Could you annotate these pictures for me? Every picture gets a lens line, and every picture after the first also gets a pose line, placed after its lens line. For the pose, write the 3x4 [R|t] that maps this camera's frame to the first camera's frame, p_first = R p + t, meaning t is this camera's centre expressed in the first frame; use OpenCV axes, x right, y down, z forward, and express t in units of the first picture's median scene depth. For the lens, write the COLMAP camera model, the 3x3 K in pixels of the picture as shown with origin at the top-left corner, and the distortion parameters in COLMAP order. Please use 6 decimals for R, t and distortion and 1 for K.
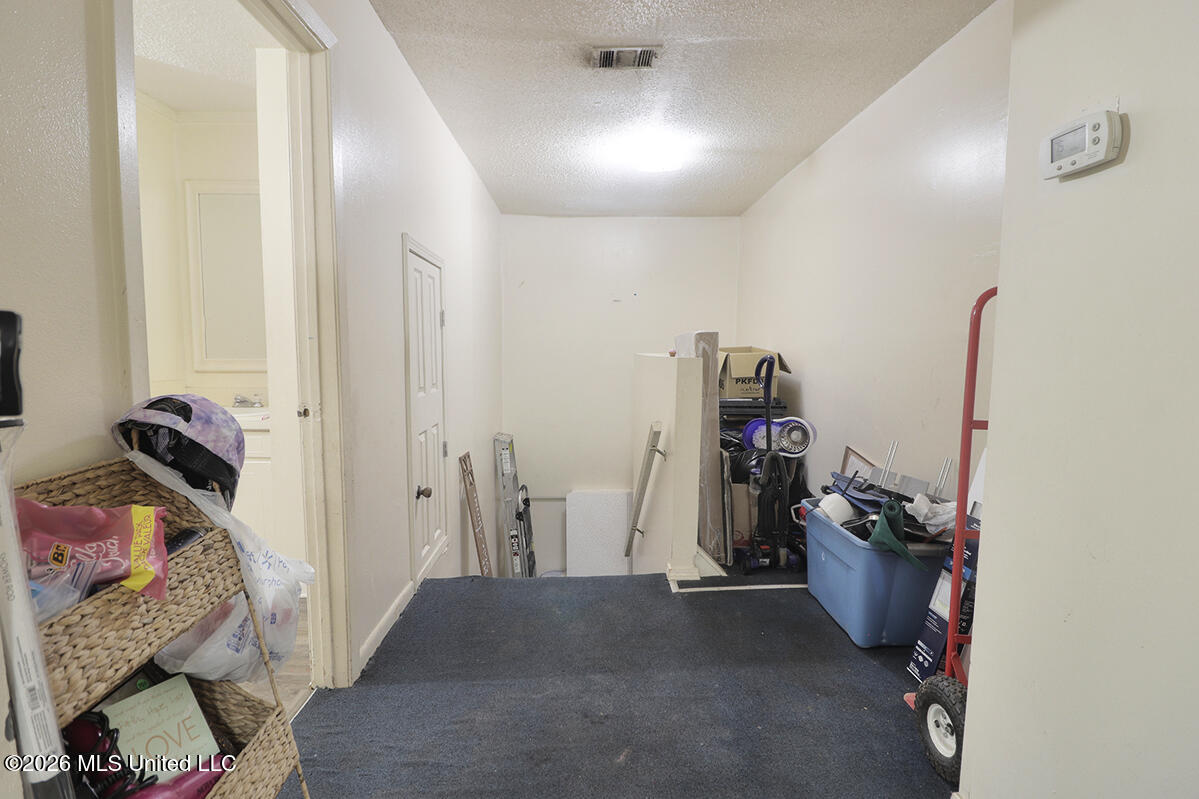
lens RADIAL K [[551.2, 0, 599.5], [0, 551.2, 399.5], [0, 0, 1]] dist [-0.000717, -0.000123]
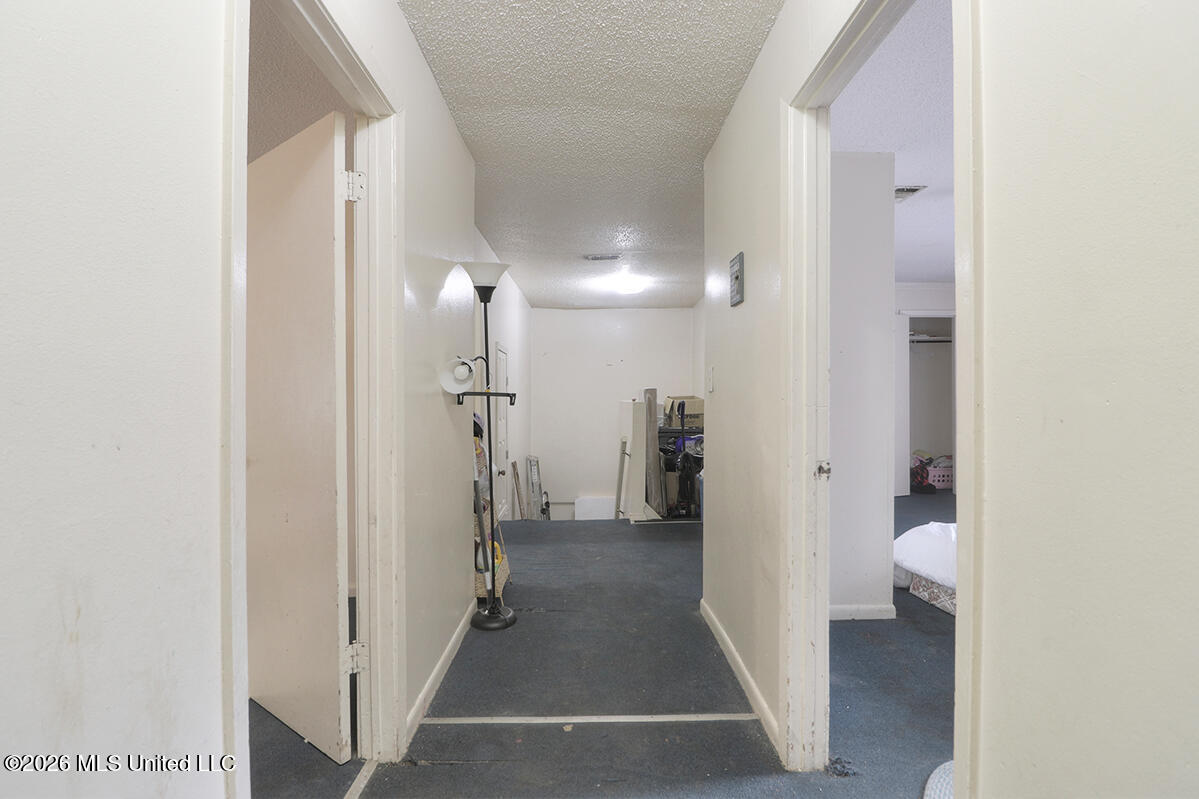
lens RADIAL K [[551.2, 0, 599.5], [0, 551.2, 399.5], [0, 0, 1]] dist [-0.000717, -0.000123]
pose [[0.999902, -0.003592, -0.013538, 0.045138], [0.002356, 0.995914, -0.090279, 0.082438], [0.013807, 0.090238, 0.995825, -0.849828]]
